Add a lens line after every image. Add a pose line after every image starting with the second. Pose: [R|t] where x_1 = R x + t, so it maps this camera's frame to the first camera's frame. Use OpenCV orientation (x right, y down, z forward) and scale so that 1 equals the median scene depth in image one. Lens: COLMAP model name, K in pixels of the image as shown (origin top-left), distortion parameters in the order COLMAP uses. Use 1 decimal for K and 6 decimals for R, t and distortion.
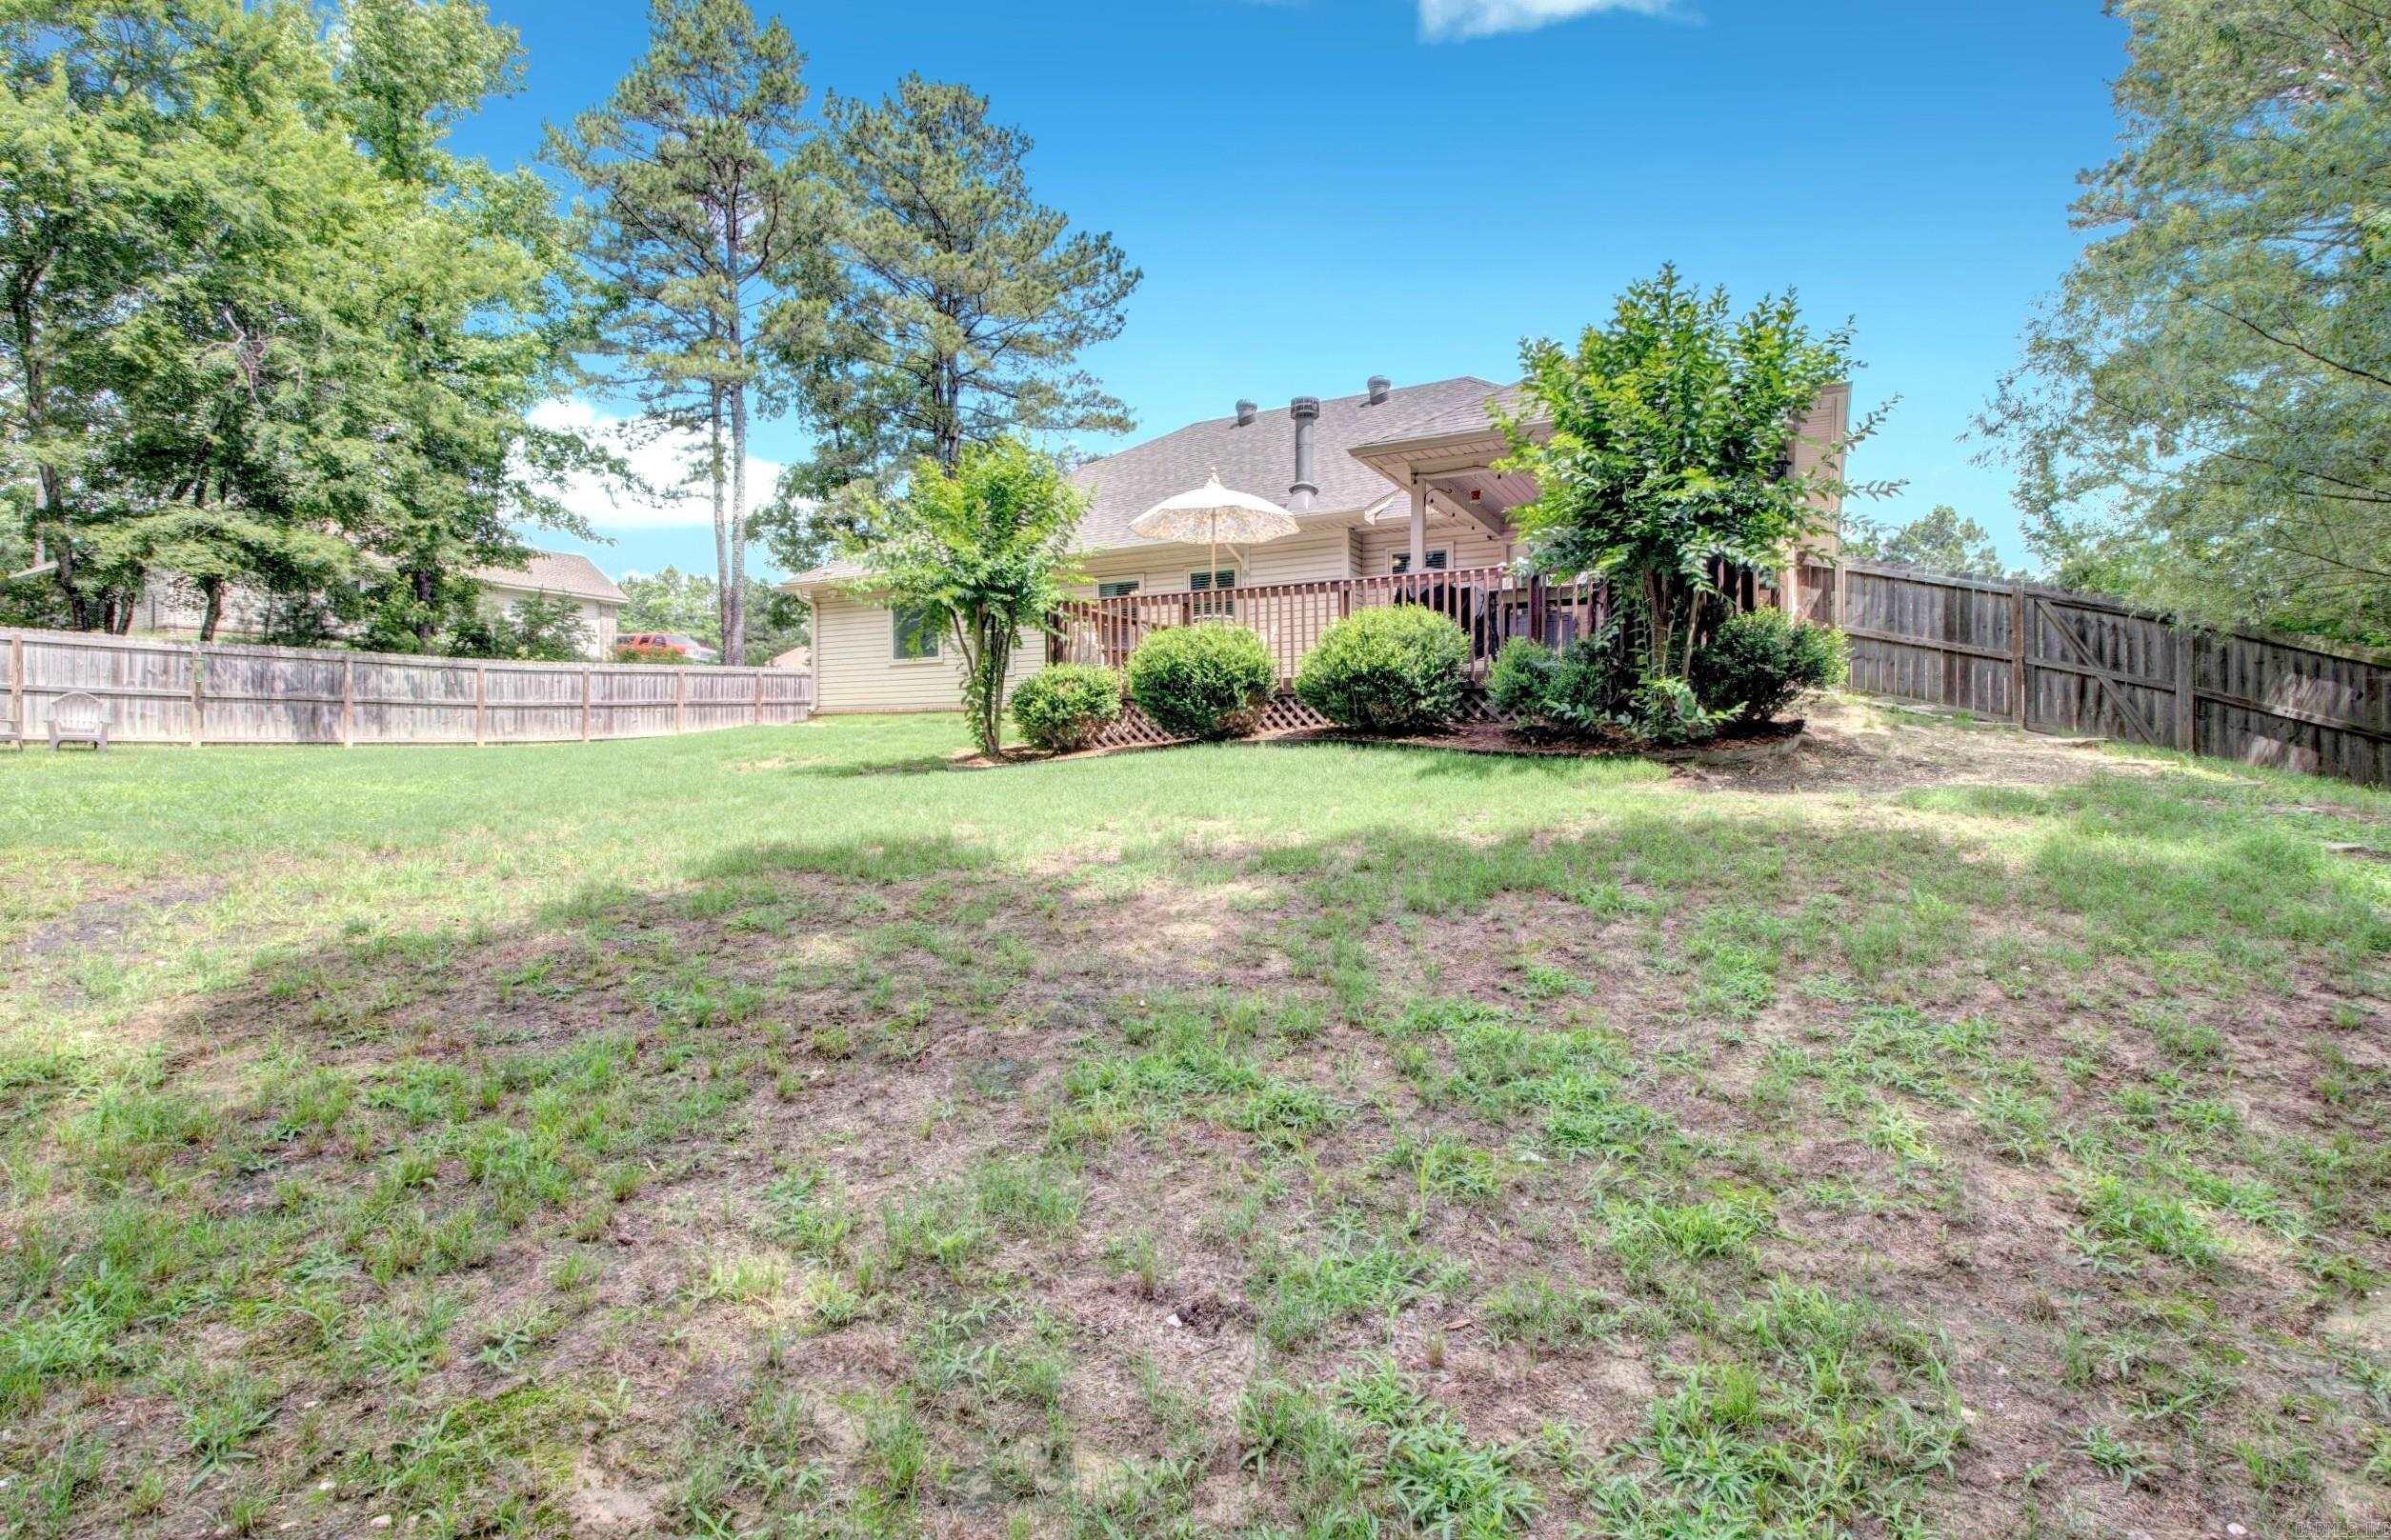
lens RADIAL K [[1148.5, 0, 1189.5], [0, 1148.5, 768.9], [0, 0, 1]] dist [-0.017604, -0.000432]
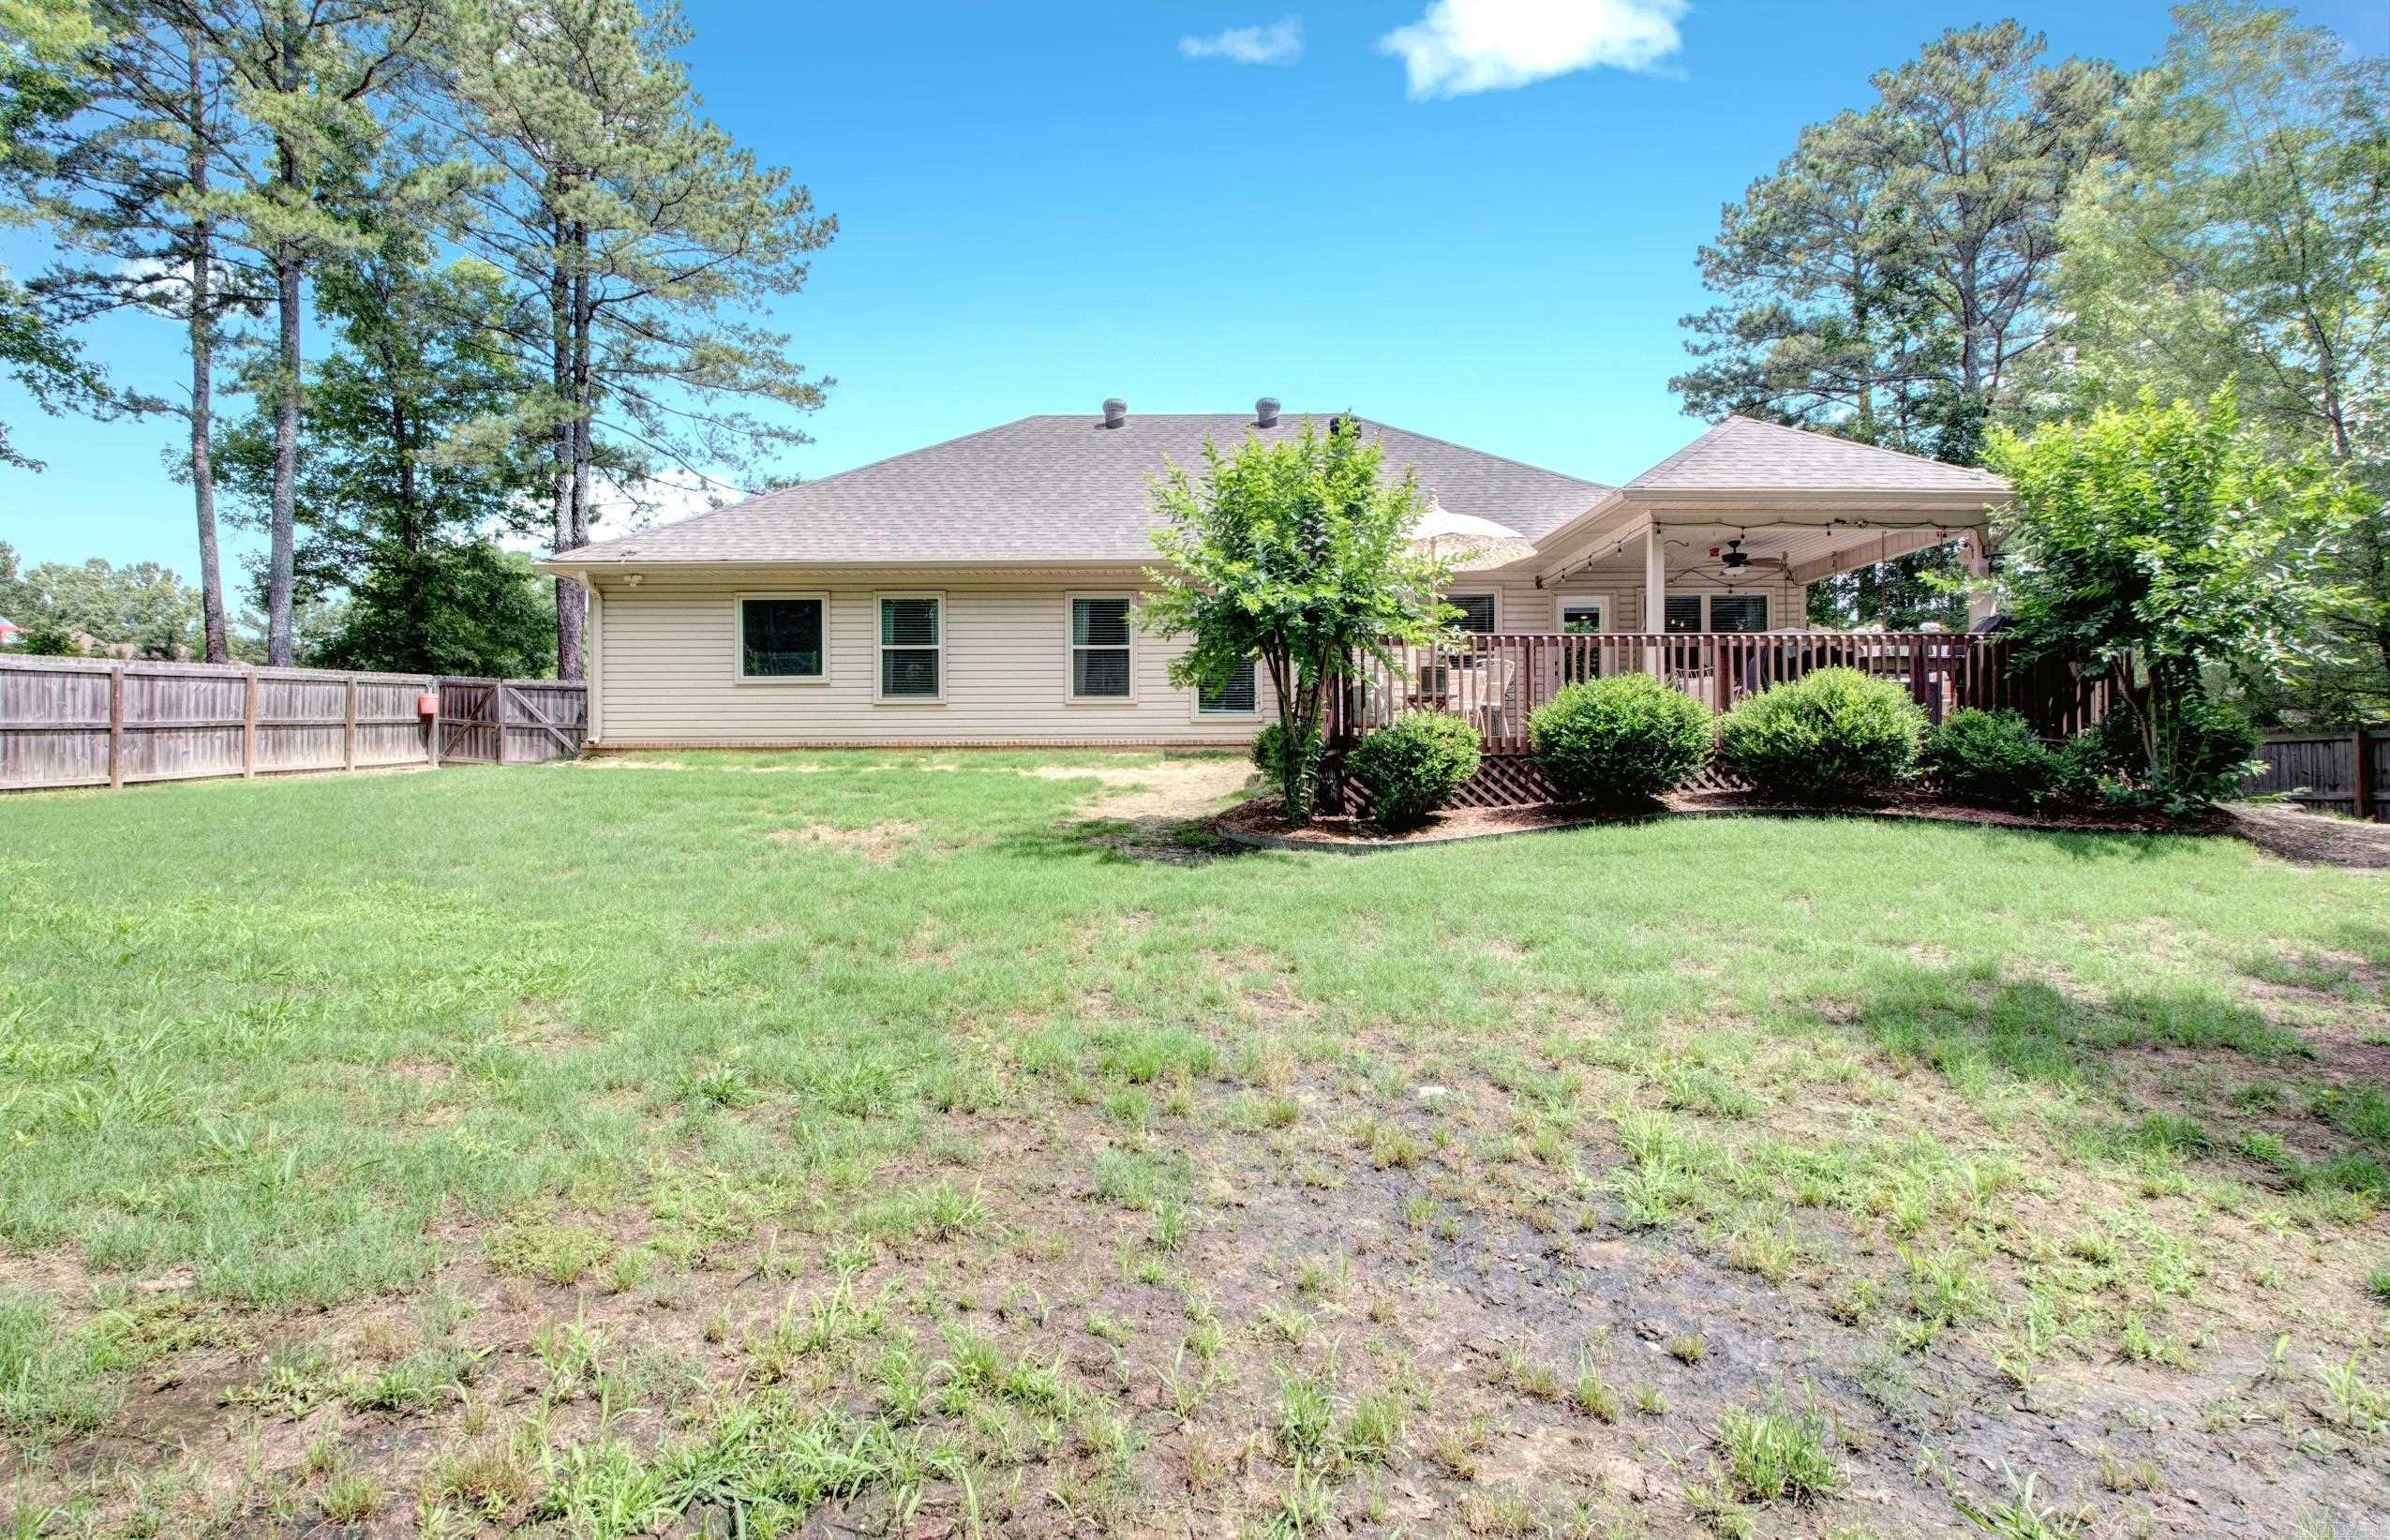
lens RADIAL K [[1148.2, 0, 1189.0], [0, 1148.2, 768.9], [0, 0, 1]] dist [-0.017604, -0.000432]
pose [[0.871079, -0.002577, 0.491136, -0.324467], [0.008869, 0.999906, -0.010484, -0.021772], [-0.491062, 0.013488, 0.871020, 0.182768]]
